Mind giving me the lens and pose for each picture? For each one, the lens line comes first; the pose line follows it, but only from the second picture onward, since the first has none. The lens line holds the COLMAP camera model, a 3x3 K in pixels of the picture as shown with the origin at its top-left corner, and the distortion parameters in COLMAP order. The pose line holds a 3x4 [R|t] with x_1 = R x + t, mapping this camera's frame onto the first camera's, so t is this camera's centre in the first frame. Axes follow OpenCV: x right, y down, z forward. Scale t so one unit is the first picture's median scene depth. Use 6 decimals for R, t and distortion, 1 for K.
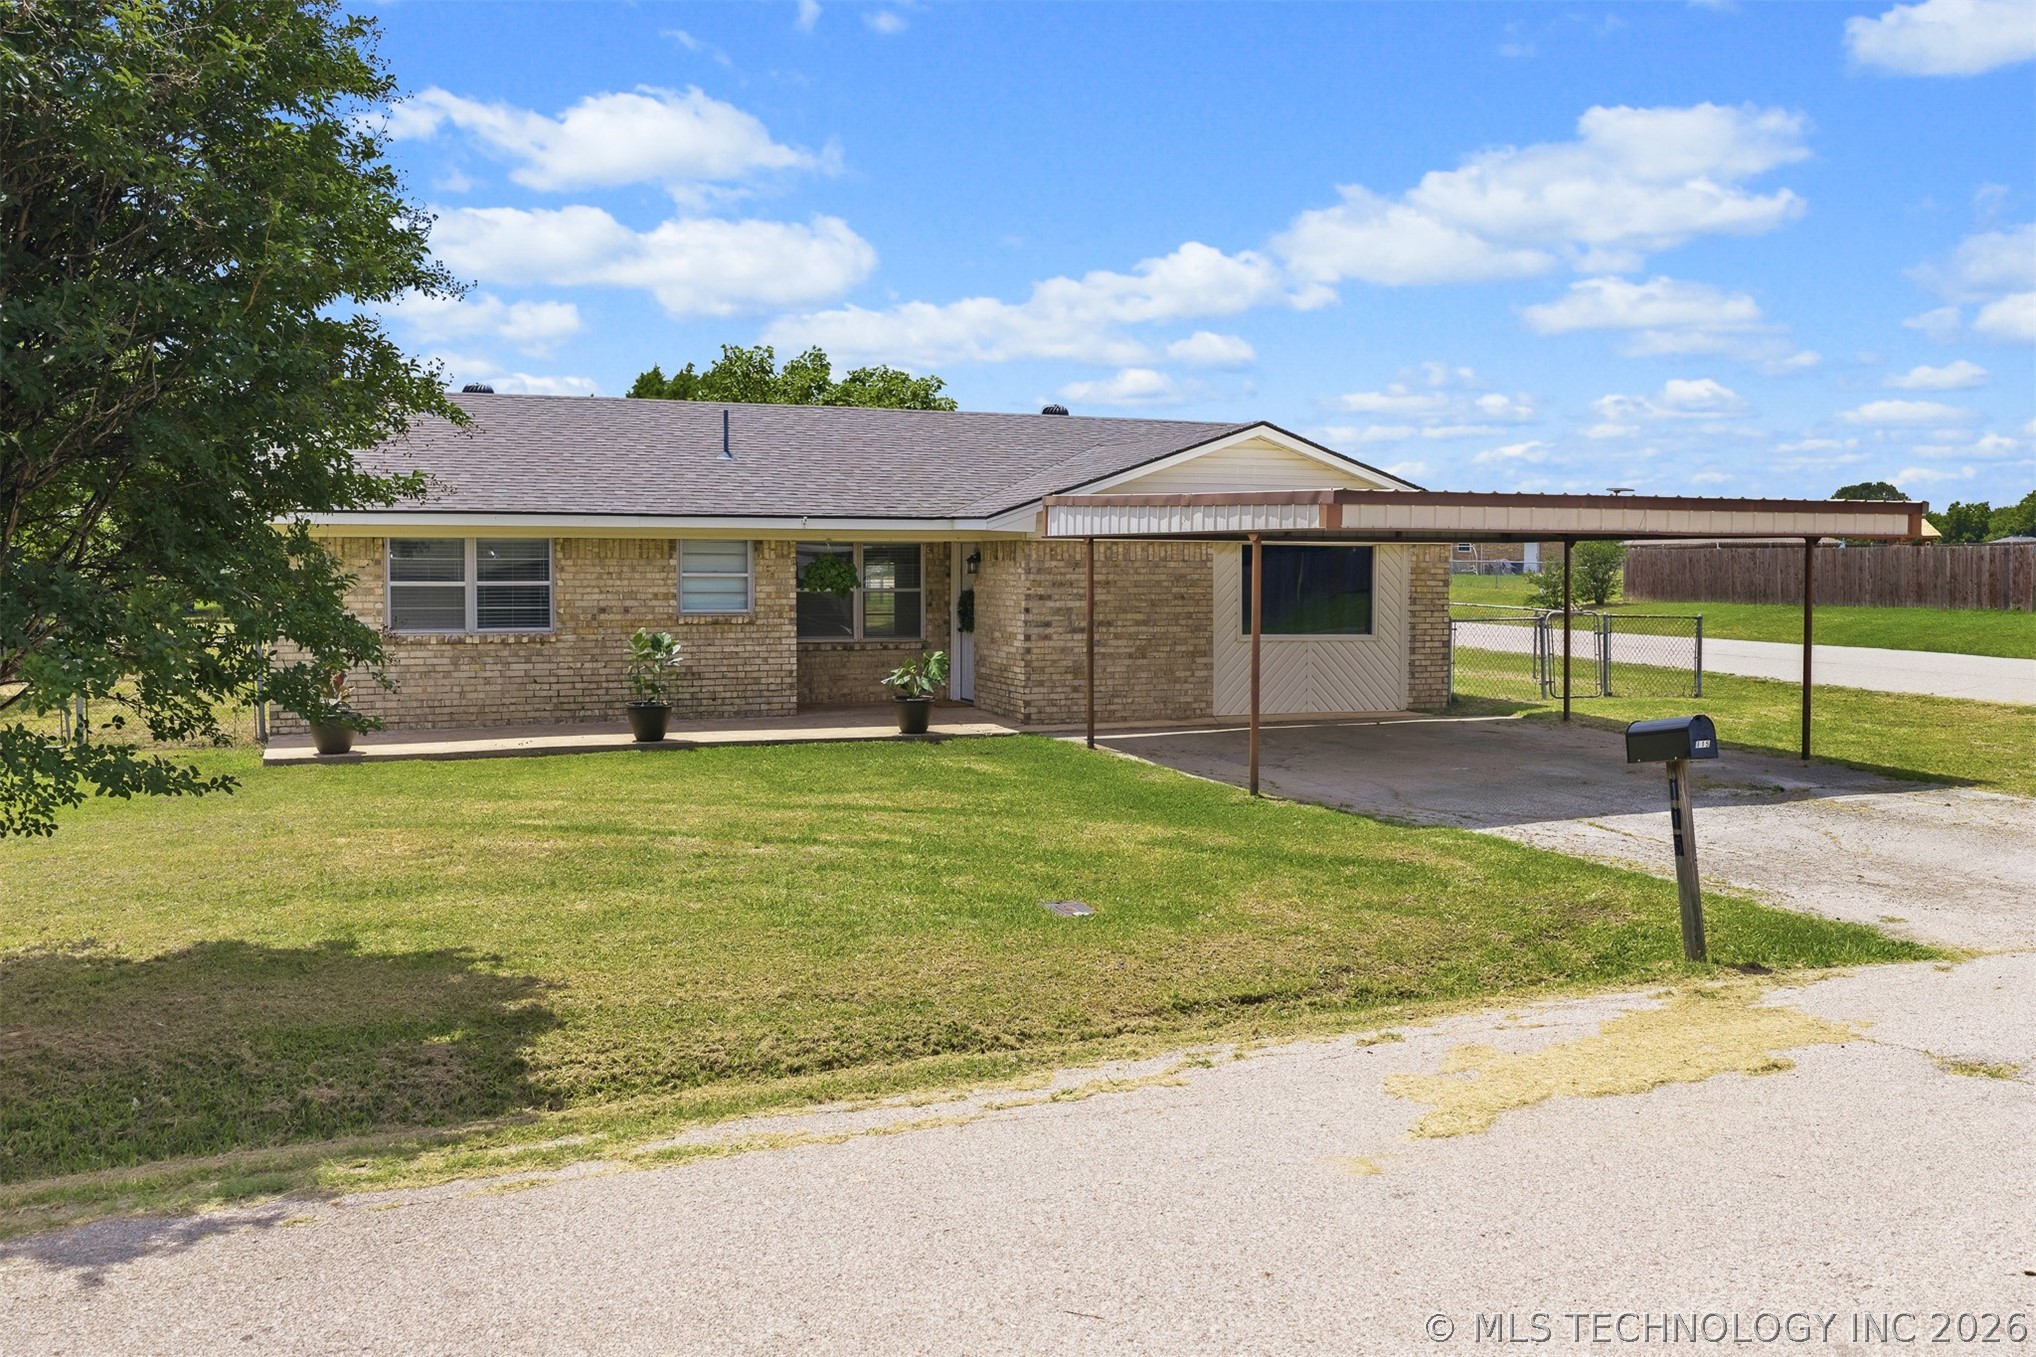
lens RADIAL K [[1677.9, 0, 1018.0], [0, 1677.9, 678.5], [0, 0, 1]] dist [0.008748, -0.006909]
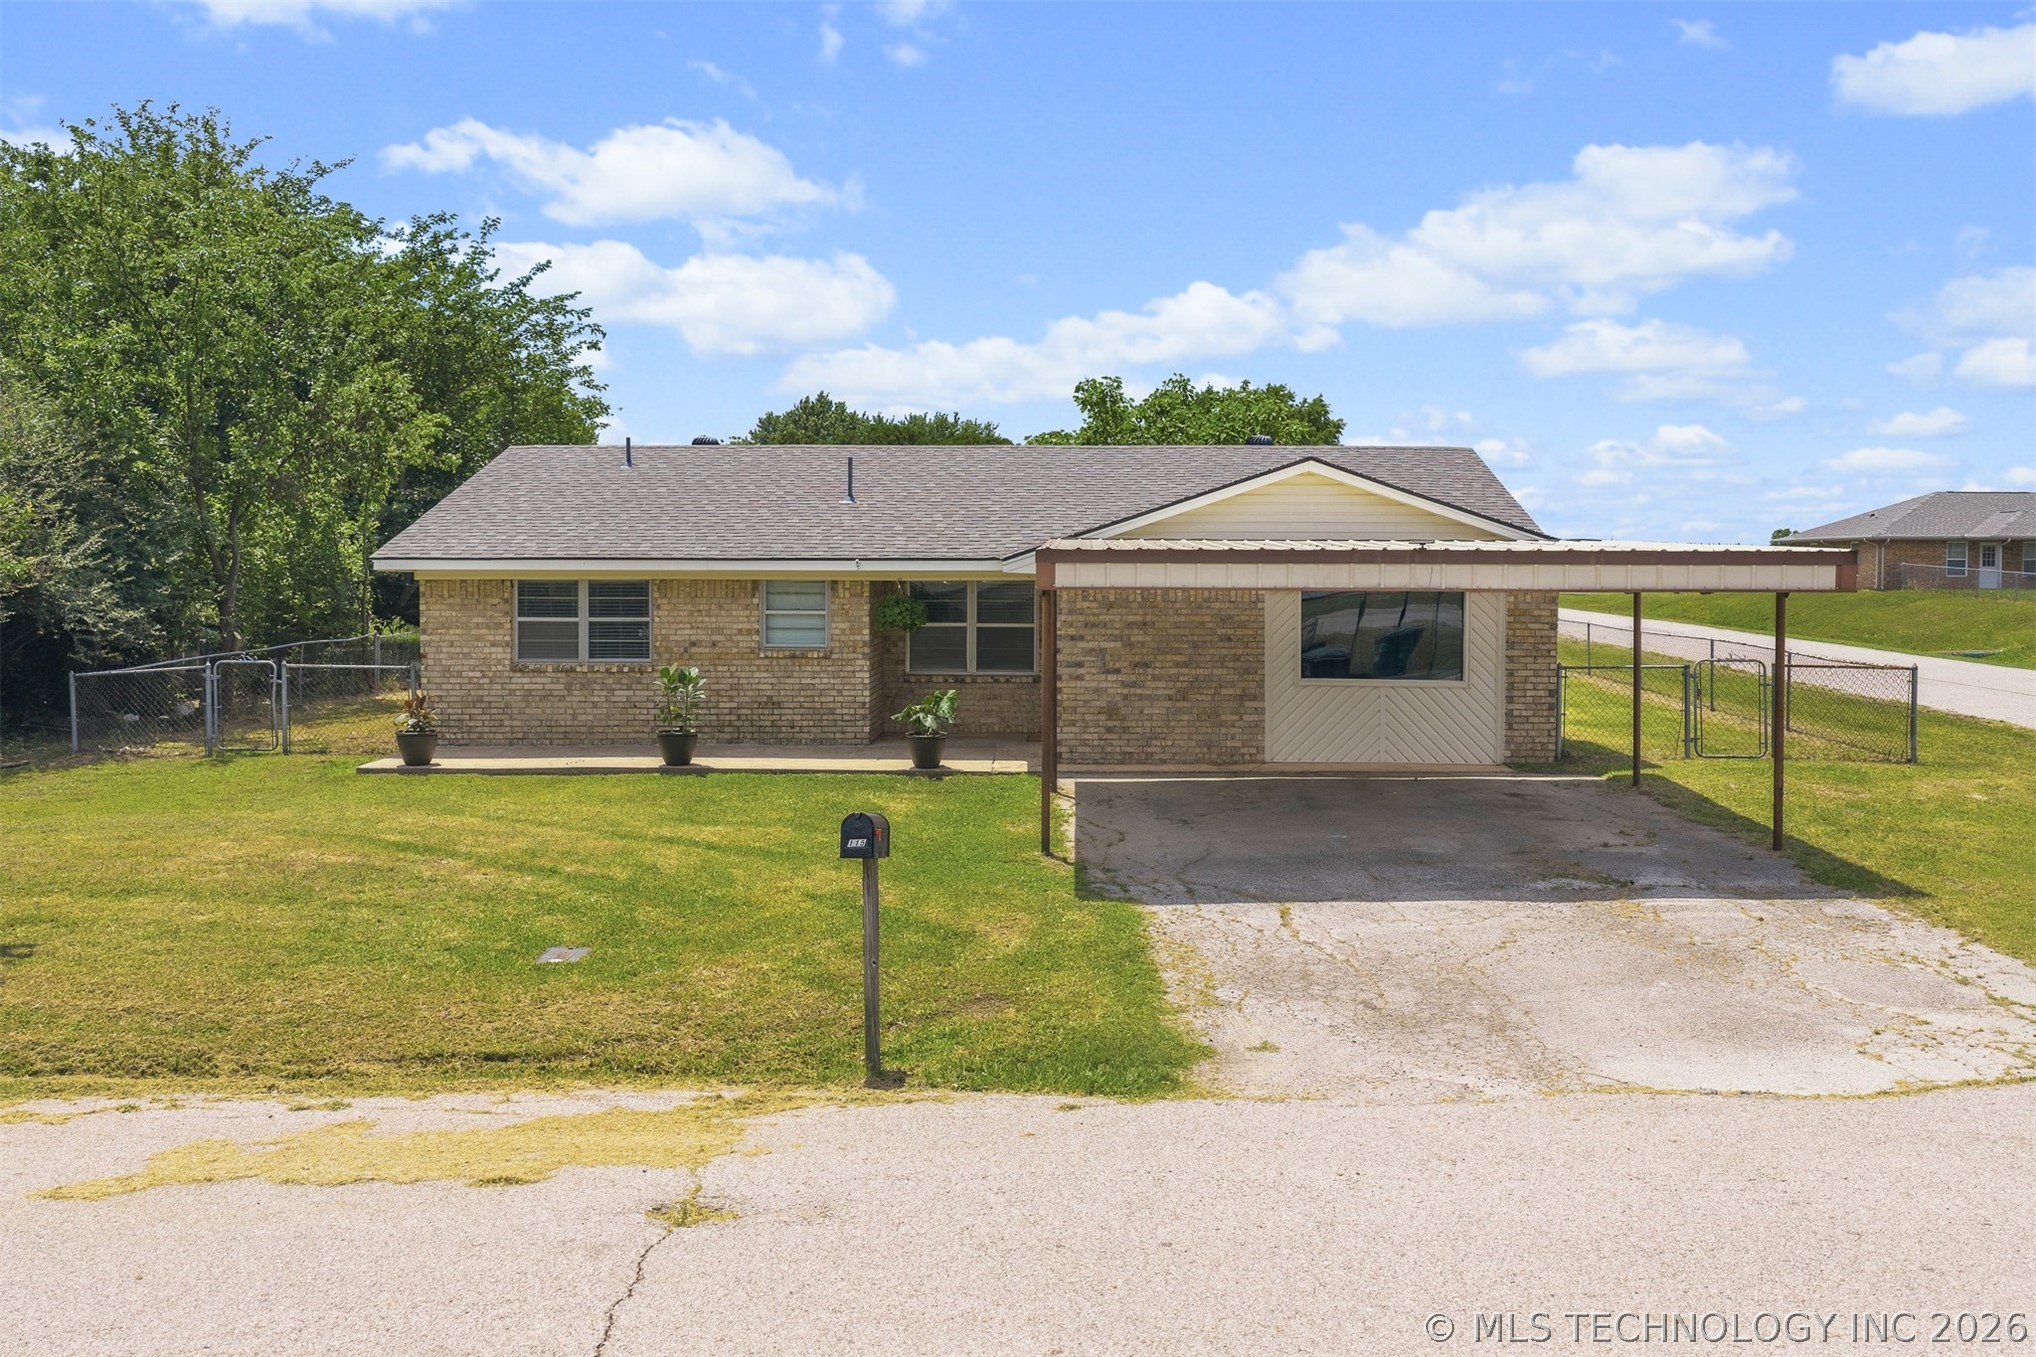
lens RADIAL K [[1677.9, 0, 1018.0], [0, 1677.9, 678.5], [0, 0, 1]] dist [0.008748, -0.006909]
pose [[0.921845, 0.024739, -0.386768, 0.369661], [-0.025726, 0.999666, 0.002626, -0.025480], [0.386703, 0.007529, 0.922173, 0.056696]]
